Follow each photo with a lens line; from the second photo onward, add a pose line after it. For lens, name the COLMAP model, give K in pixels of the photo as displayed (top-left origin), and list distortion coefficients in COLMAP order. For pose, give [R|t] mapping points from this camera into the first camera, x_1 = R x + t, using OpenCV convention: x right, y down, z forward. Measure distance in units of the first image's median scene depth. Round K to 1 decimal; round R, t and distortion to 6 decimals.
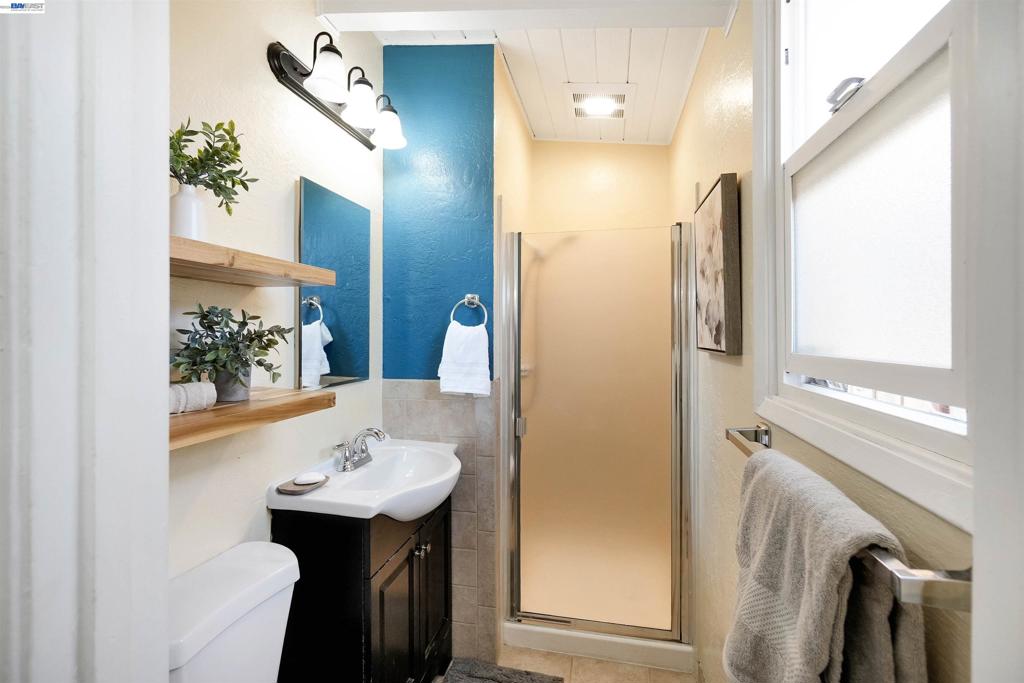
lens RADIAL K [[446.1, 0, 511.6], [0, 446.1, 337.3], [0, 0, 1]] dist [-0.001510, 0.000608]
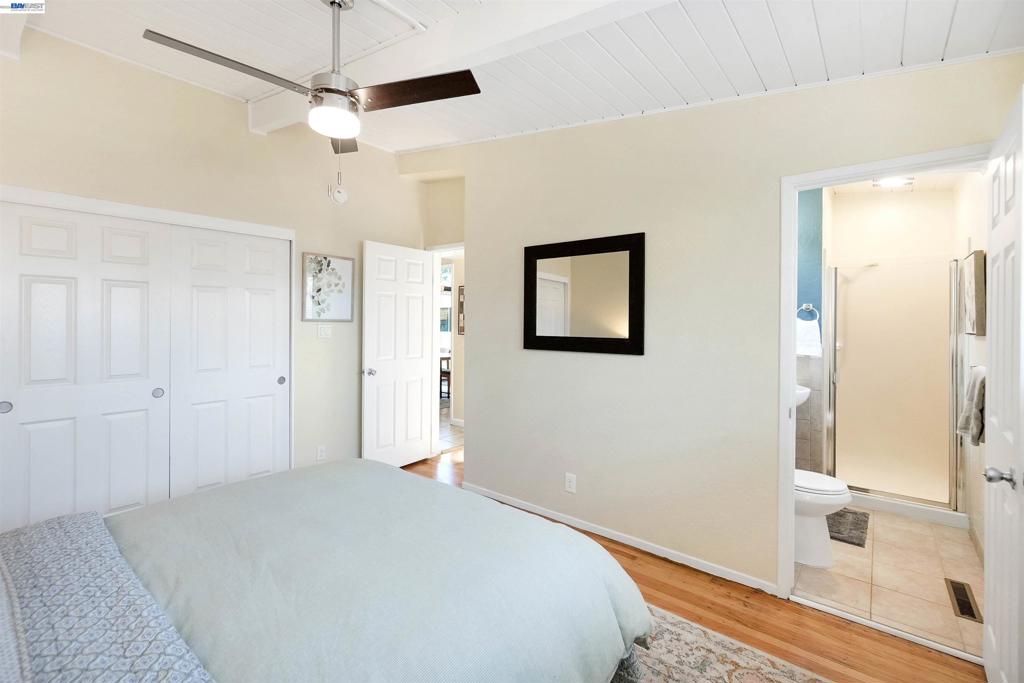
lens RADIAL K [[452.6, 0, 511.7], [0, 452.6, 326.8], [0, 0, 1]] dist [-0.000466, -0.000086]
pose [[0.899744, 0.010023, -0.436304, -0.379368], [-0.010532, 0.999944, 0.001254, 0.010983], [0.436292, 0.003467, 0.899799, -1.247880]]
